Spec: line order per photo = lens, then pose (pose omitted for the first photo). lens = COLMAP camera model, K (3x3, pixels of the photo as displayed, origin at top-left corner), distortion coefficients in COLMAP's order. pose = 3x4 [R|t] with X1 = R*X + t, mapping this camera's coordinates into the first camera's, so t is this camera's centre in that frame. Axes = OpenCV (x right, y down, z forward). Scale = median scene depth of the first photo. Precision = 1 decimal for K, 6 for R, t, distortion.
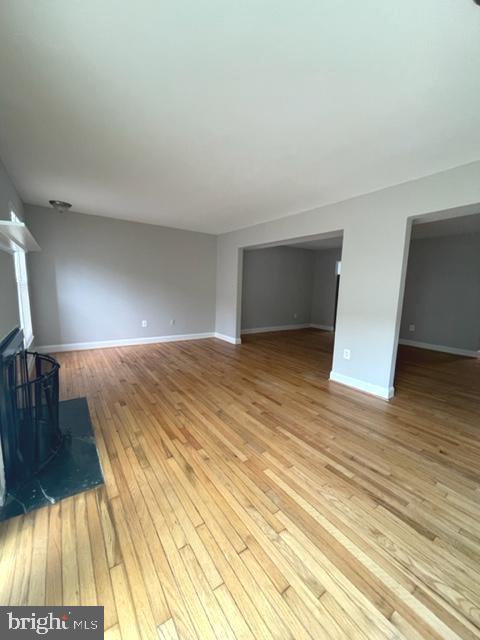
lens RADIAL K [[255.4, 0, 240.0], [0, 255.4, 320.0], [0, 0, 1]] dist [-0.001030, 0.000238]
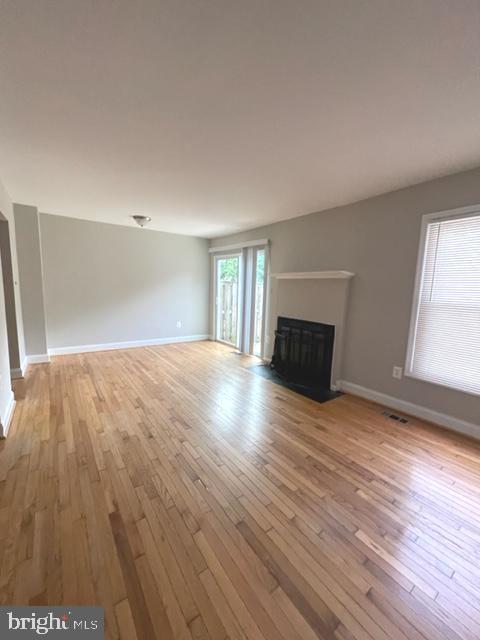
lens RADIAL K [[255.4, 0, 240.0], [0, 255.4, 320.0], [0, 0, 1]] dist [-0.001030, 0.000238]
pose [[-0.997271, -0.069060, -0.026108, -0.214848], [-0.073399, 0.965541, 0.249684, -0.279431], [0.007965, 0.250919, -0.967975, 1.941296]]
